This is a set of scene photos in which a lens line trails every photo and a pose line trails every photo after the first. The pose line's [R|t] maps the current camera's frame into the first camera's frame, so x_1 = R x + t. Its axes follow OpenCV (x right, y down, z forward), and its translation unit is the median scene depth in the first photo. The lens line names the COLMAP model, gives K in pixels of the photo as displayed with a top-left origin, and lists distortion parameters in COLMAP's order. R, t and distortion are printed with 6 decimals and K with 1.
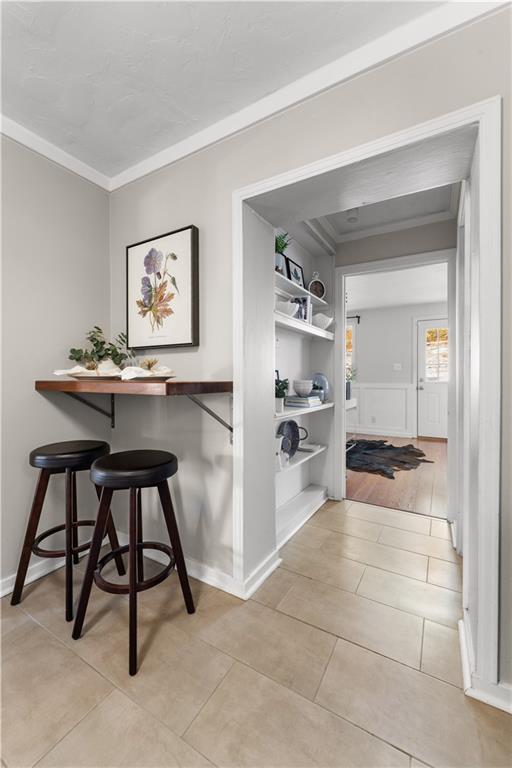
lens RADIAL K [[313.9, 0, 254.4], [0, 313.9, 379.8], [0, 0, 1]] dist [-0.000613, -0.000182]
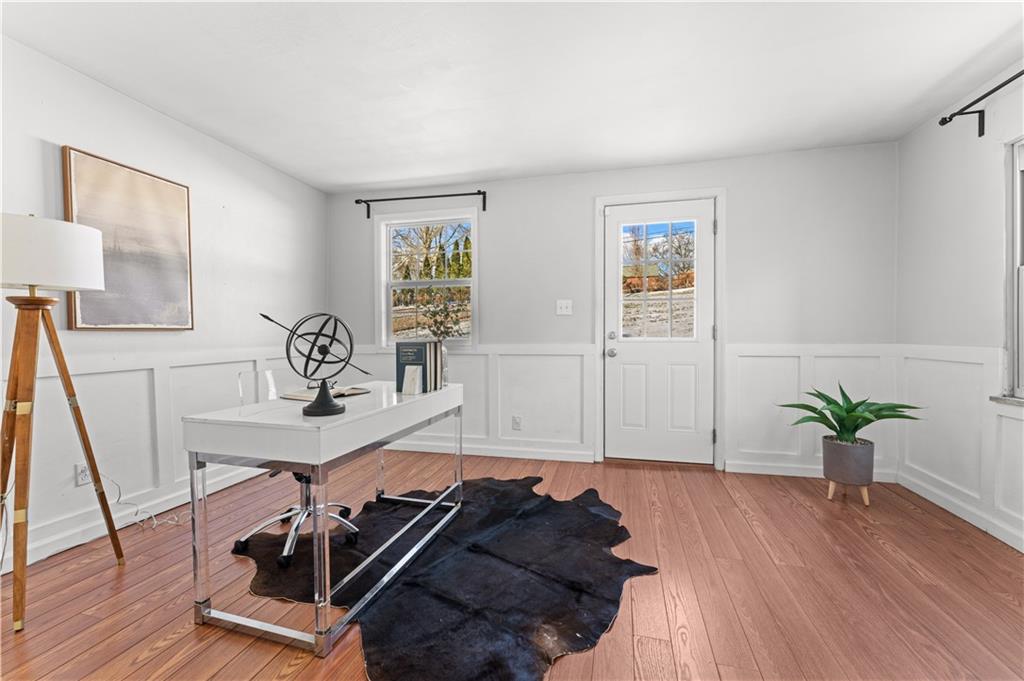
lens RADIAL K [[414.6, 0, 512.9], [0, 414.6, 342.8], [0, 0, 1]] dist [-0.000527, -0.000016]
pose [[0.958807, -0.008839, 0.283921, 0.221716], [0.004471, 0.999862, 0.016028, 0.000751], [-0.284024, -0.014098, 0.958714, 0.461695]]
